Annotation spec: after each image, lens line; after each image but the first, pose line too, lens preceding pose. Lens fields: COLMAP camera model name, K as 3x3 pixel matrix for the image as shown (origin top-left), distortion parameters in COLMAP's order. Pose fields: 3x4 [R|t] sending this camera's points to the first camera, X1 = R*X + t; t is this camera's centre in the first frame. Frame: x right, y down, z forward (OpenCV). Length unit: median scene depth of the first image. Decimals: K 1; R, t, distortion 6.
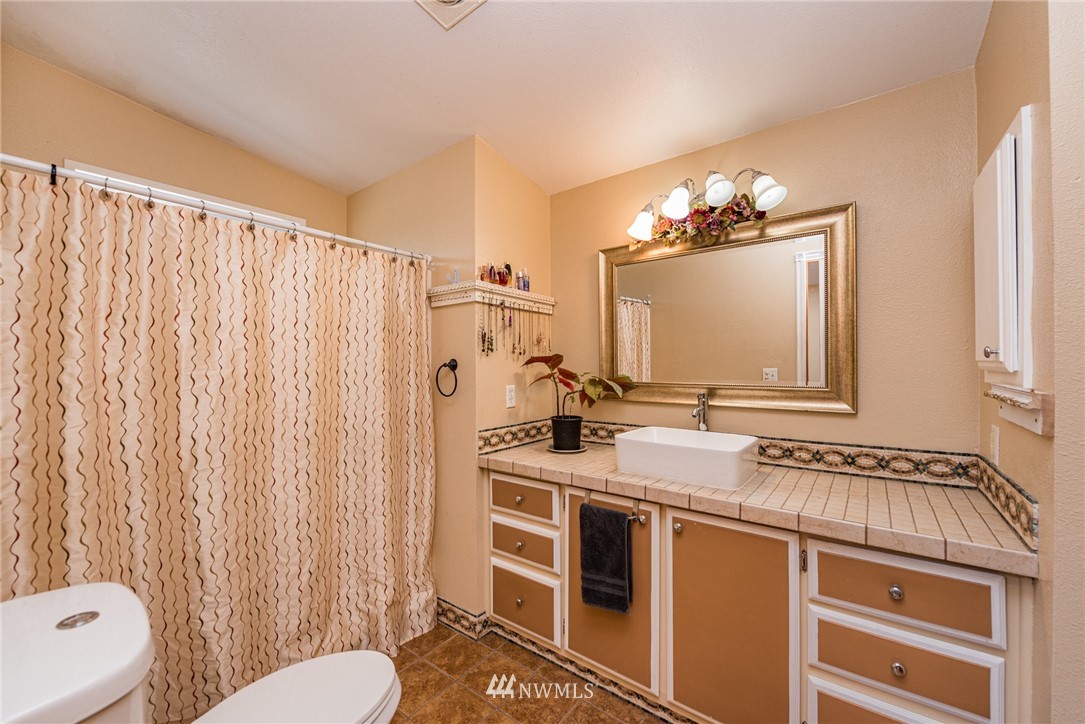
lens RADIAL K [[428.8, 0, 541.8], [0, 428.8, 363.4], [0, 0, 1]] dist [0.000534, -0.004835]
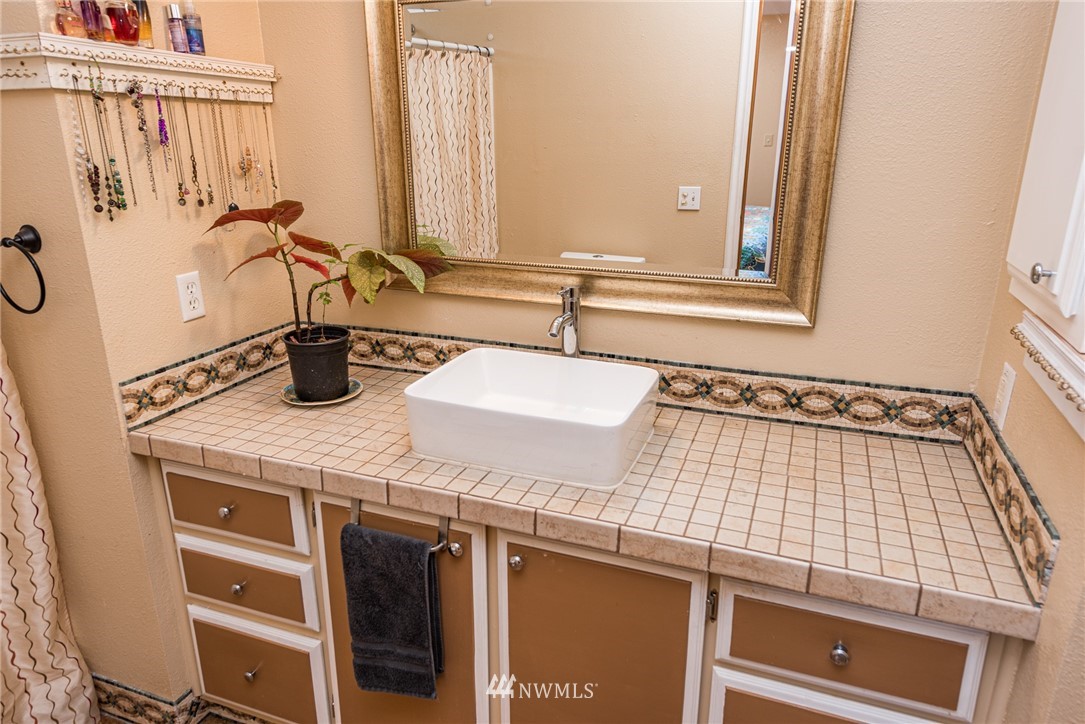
lens RADIAL K [[709.3, 0, 542.5], [0, 709.3, 362.0], [0, 0, 1]] dist [0.020192, -0.016336]
pose [[0.958084, -0.083901, 0.273928, 0.096092], [-0.006291, 0.949763, 0.312907, -0.126547], [-0.286420, -0.301514, 0.909425, 0.184337]]
